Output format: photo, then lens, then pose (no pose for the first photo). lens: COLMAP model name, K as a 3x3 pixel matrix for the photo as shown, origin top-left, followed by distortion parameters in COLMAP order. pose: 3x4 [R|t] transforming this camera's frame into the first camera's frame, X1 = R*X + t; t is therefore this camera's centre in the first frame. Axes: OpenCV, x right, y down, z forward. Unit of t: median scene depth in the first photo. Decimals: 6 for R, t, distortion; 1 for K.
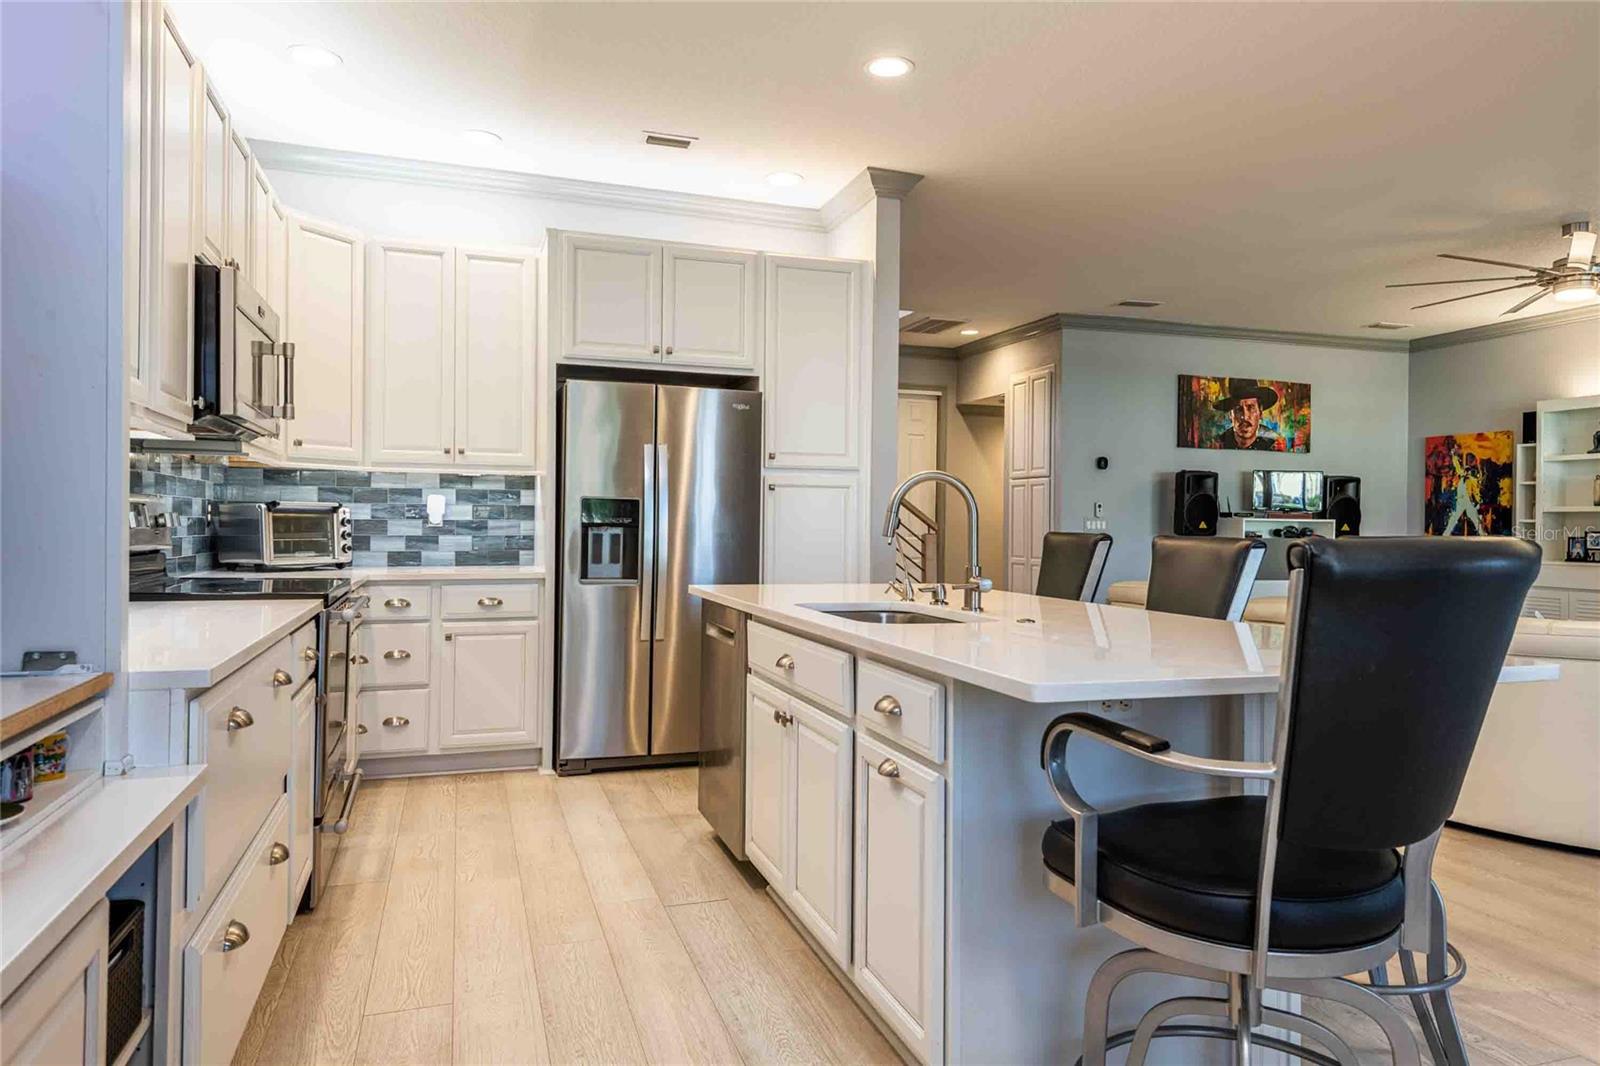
lens RADIAL K [[1031.1, 0, 809.6], [0, 1031.1, 522.7], [0, 0, 1]] dist [0.028071, -0.013719]
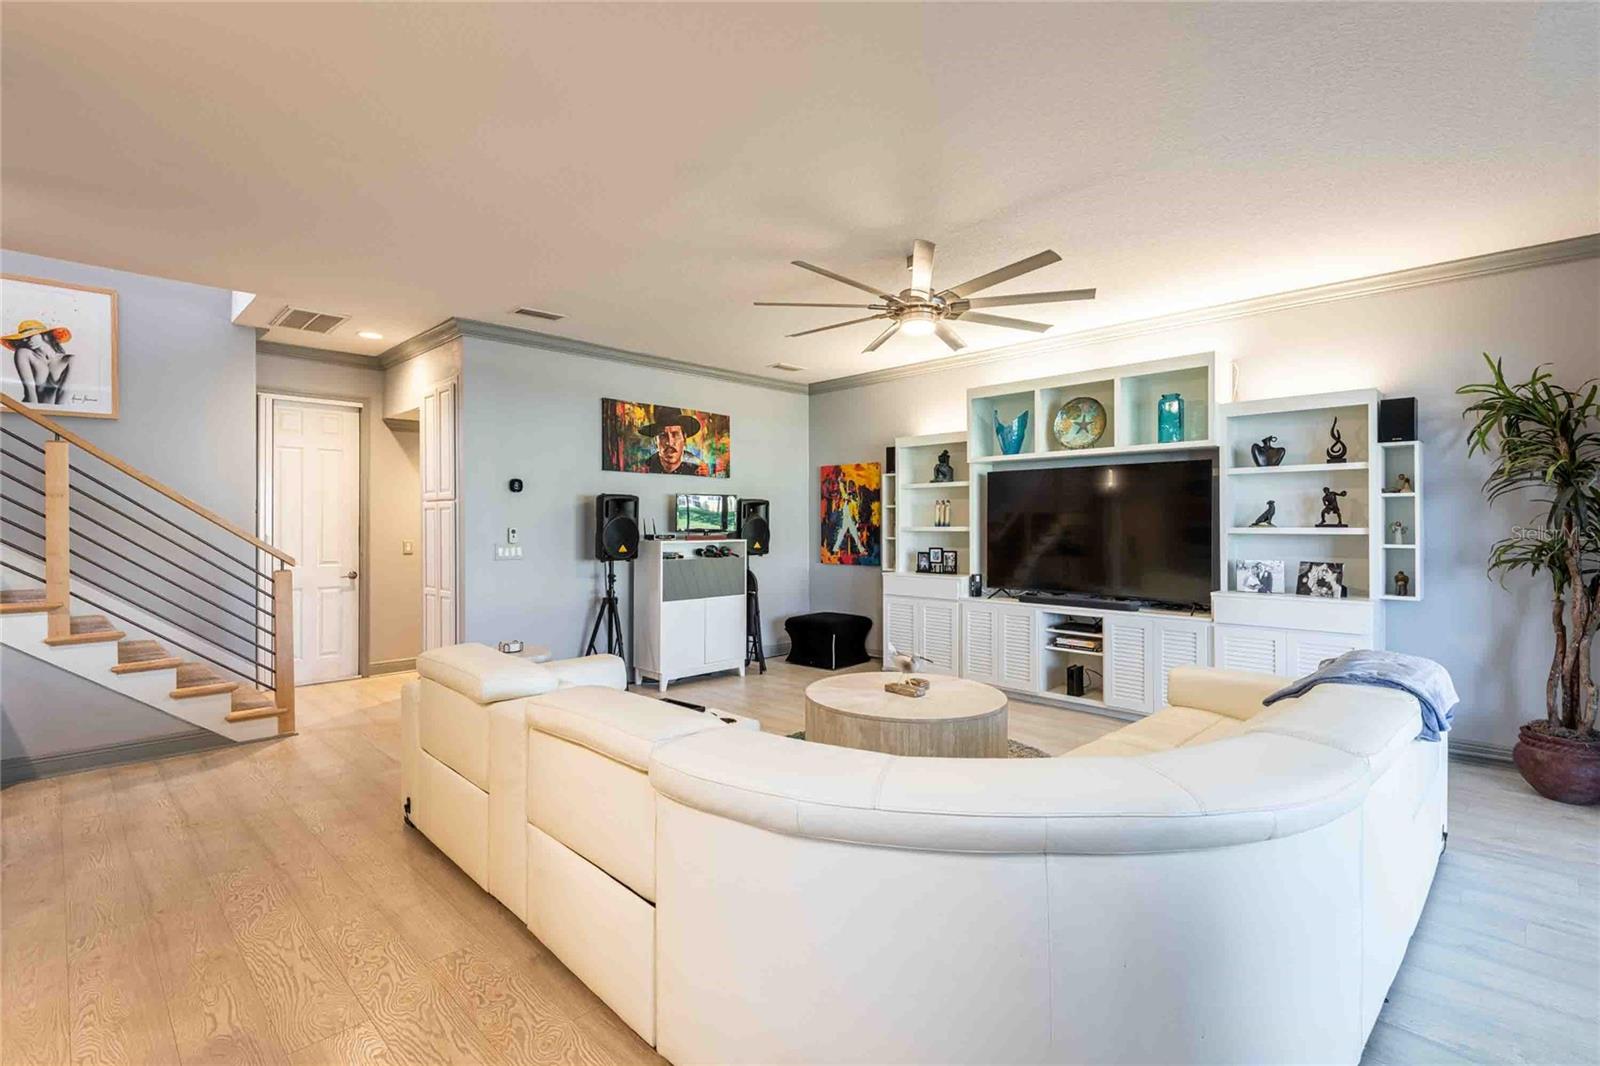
lens RADIAL K [[735.3, 0, 805.5], [0, 735.3, 523.2], [0, 0, 1]] dist [0.012550, -0.004546]
pose [[0.890449, -0.012821, 0.454902, 0.227858], [0.011297, 0.999918, 0.006070, -0.026298], [-0.454942, -0.000266, 0.890521, 0.304940]]
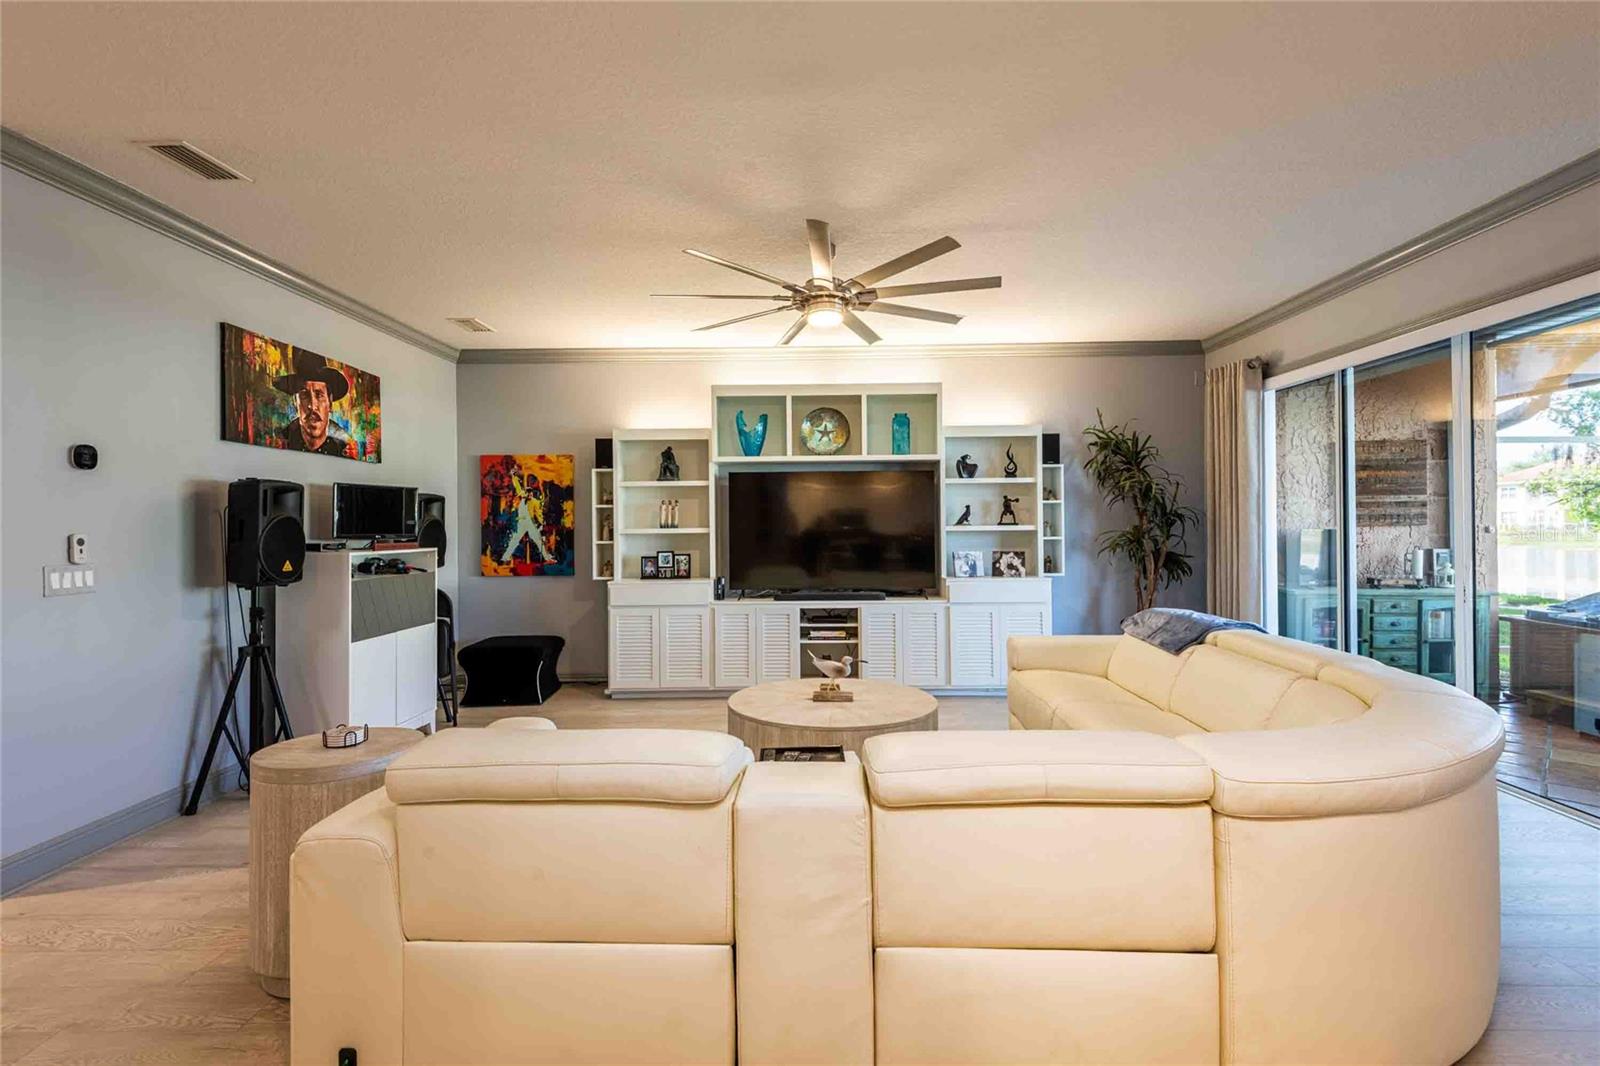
lens RADIAL K [[735.3, 0, 809.5], [0, 735.3, 529.3], [0, 0, 1]] dist [0.012550, -0.004546]
pose [[0.317849, -0.019293, 0.947945, 0.054354], [0.011092, 0.999800, 0.016630, -0.025846], [-0.948076, 0.005229, 0.317999, 0.587796]]
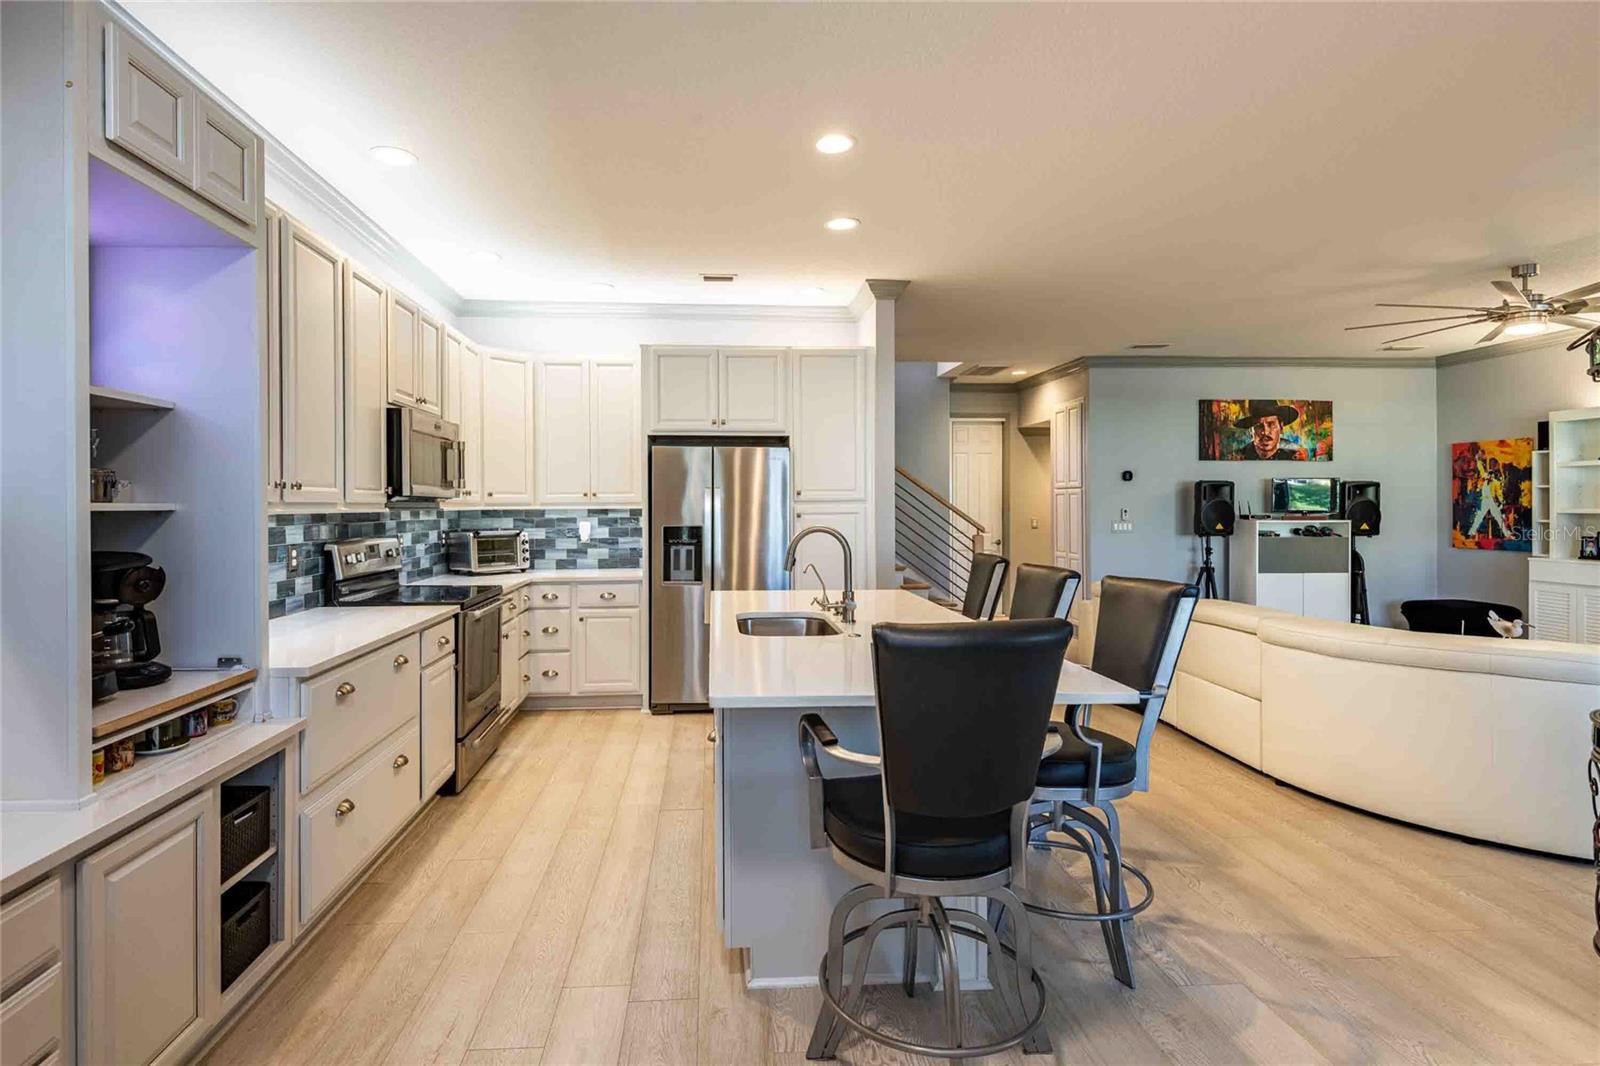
lens RADIAL K [[809.6, 0, 757.9], [0, 809.6, 503.9], [0, 0, 1]] dist [0.017828, -0.015208]
pose [[0.964166, -0.014502, -0.264903, 0.124083], [0.013772, 0.999895, -0.004613, -0.028110], [0.264942, 0.000799, 0.964264, -0.043981]]
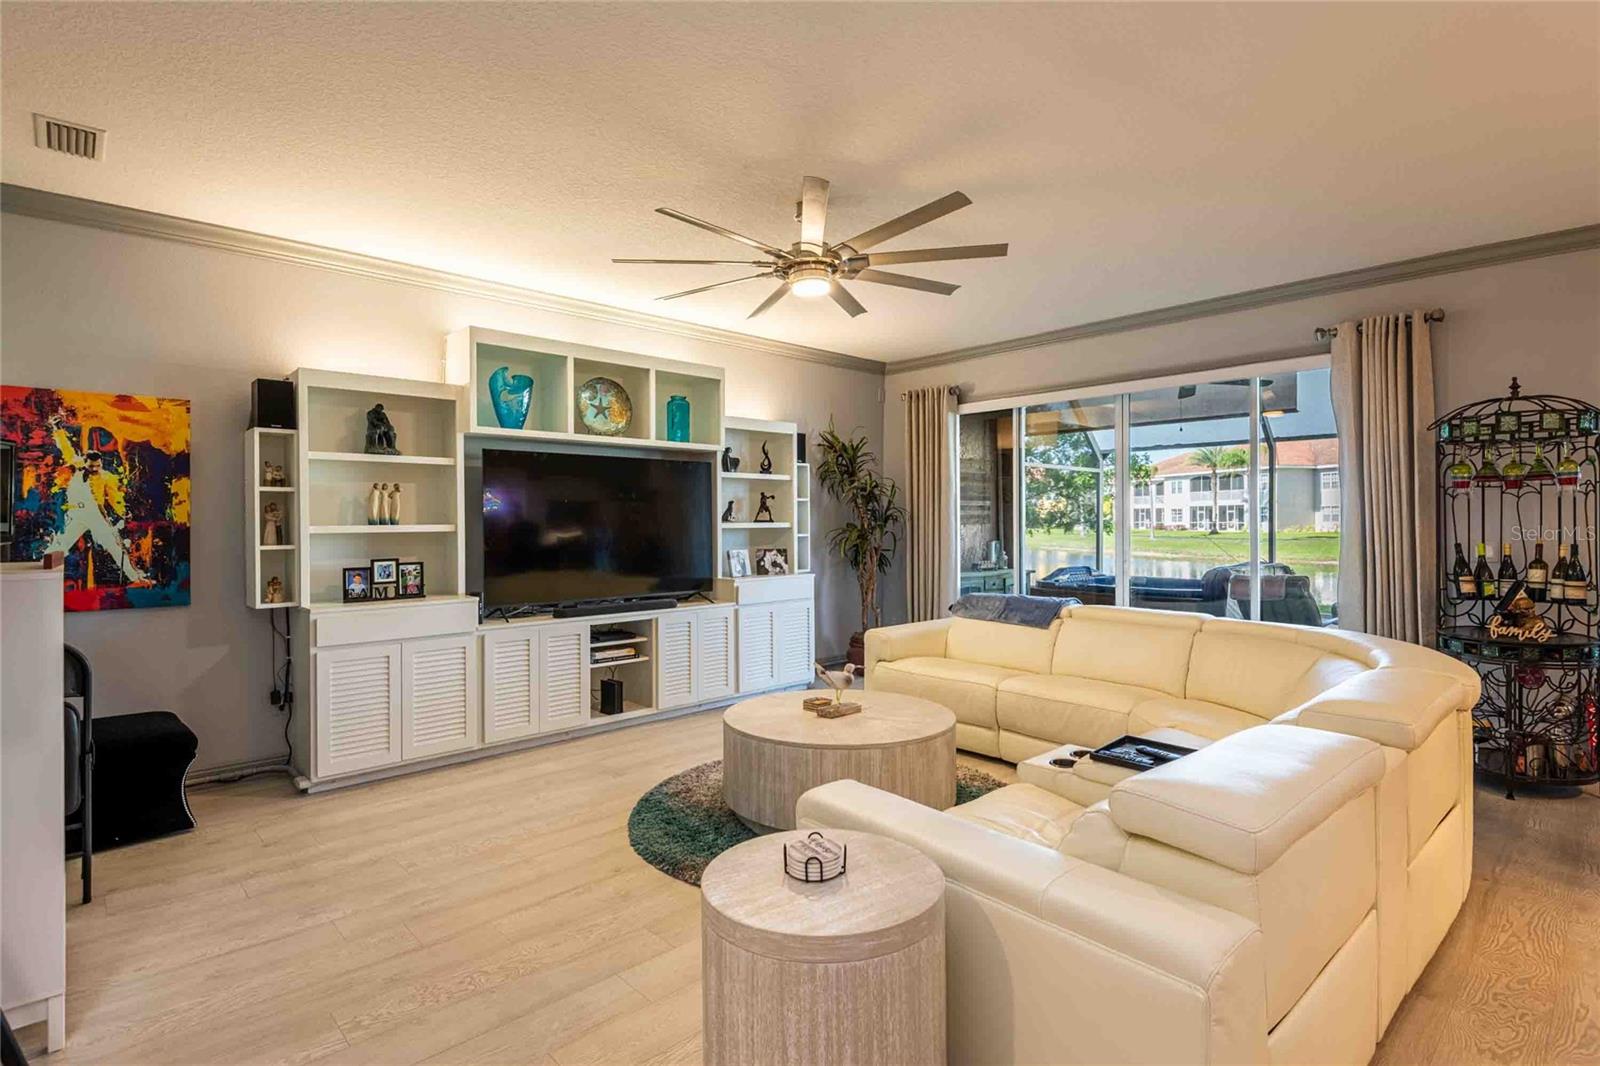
lens RADIAL K [[761.4, 0, 816.4], [0, 761.4, 529.2], [0, 0, 1]] dist [-0.016375, -0.003849]
pose [[-0.429511, -0.030726, 0.902539, 0.122598], [-0.009000, 0.999517, 0.029744, -0.031649], [-0.903017, 0.004652, -0.429580, 0.929389]]
